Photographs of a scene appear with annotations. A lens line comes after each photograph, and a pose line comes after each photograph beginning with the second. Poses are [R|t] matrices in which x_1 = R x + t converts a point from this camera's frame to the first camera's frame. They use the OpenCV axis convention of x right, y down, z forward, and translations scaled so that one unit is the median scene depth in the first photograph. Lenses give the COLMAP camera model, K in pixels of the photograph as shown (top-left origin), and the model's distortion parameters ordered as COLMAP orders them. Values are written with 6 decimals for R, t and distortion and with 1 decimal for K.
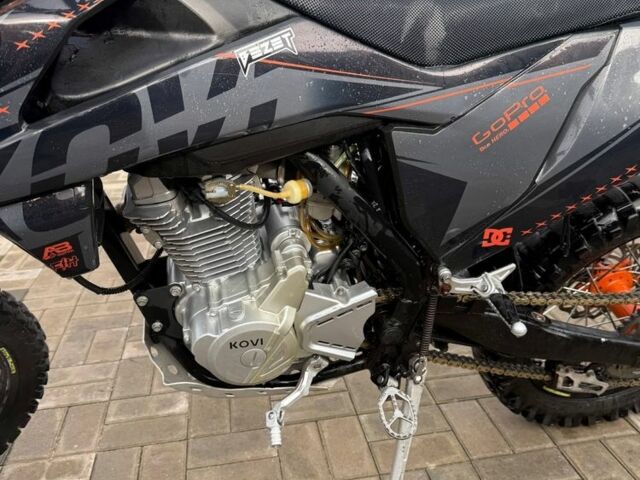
lens RADIAL K [[596.1, 0, 320.0], [0, 596.1, 240.0], [0, 0, 1]] dist [0.186837, -0.368954]
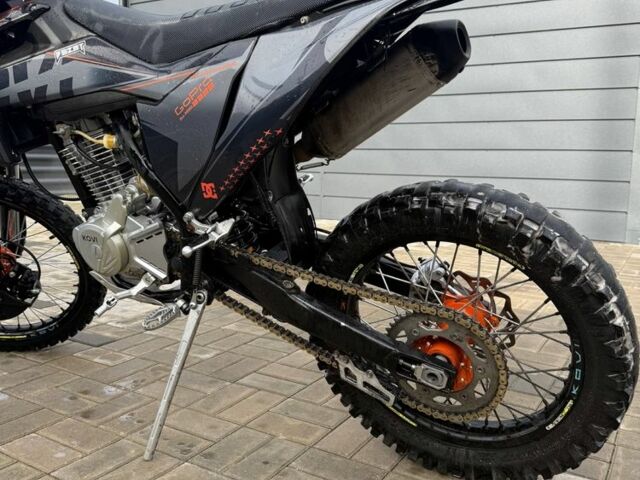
lens RADIAL K [[596.1, 0, 320.0], [0, 596.1, 240.0], [0, 0, 1]] dist [0.186837, -0.368954]
pose [[0.754198, 0.144134, -0.640633, 1.322747], [-0.272042, 0.956533, -0.105059, 0.171598], [0.597644, 0.253514, 0.760626, 0.130830]]
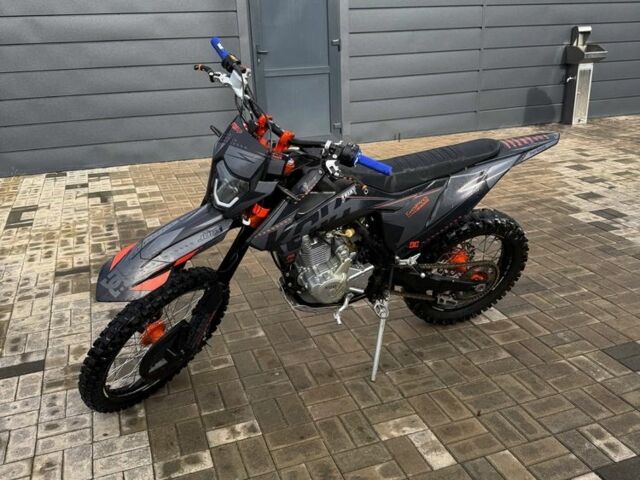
lens RADIAL K [[596.1, 0, 320.0], [0, 596.1, 240.0], [0, 0, 1]] dist [0.186837, -0.368954]
pose [[0.983364, -0.051201, 0.174282, -0.620390], [0.050789, 0.998686, 0.006828, -0.065095], [-0.174403, 0.002137, 0.984672, -1.665387]]
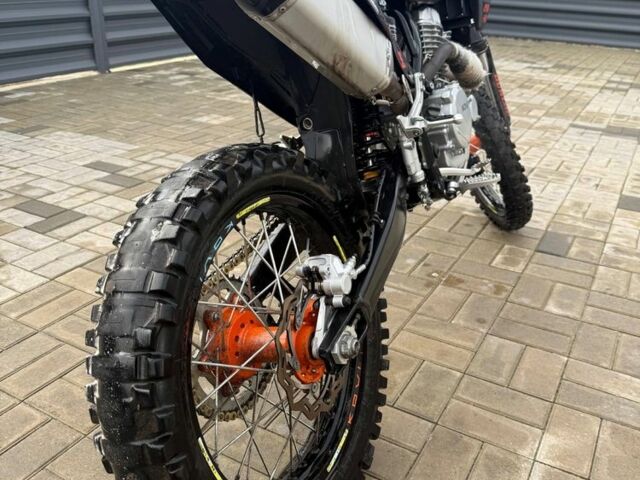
lens RADIAL K [[596.1, 0, 320.0], [0, 596.1, 240.0], [0, 0, 1]] dist [0.186837, -0.368954]
pose [[-0.640233, 0.343030, -0.687337, 1.363158], [-0.258766, 0.746161, 0.613420, -0.702987], [0.723285, 0.570592, -0.388952, 1.791279]]
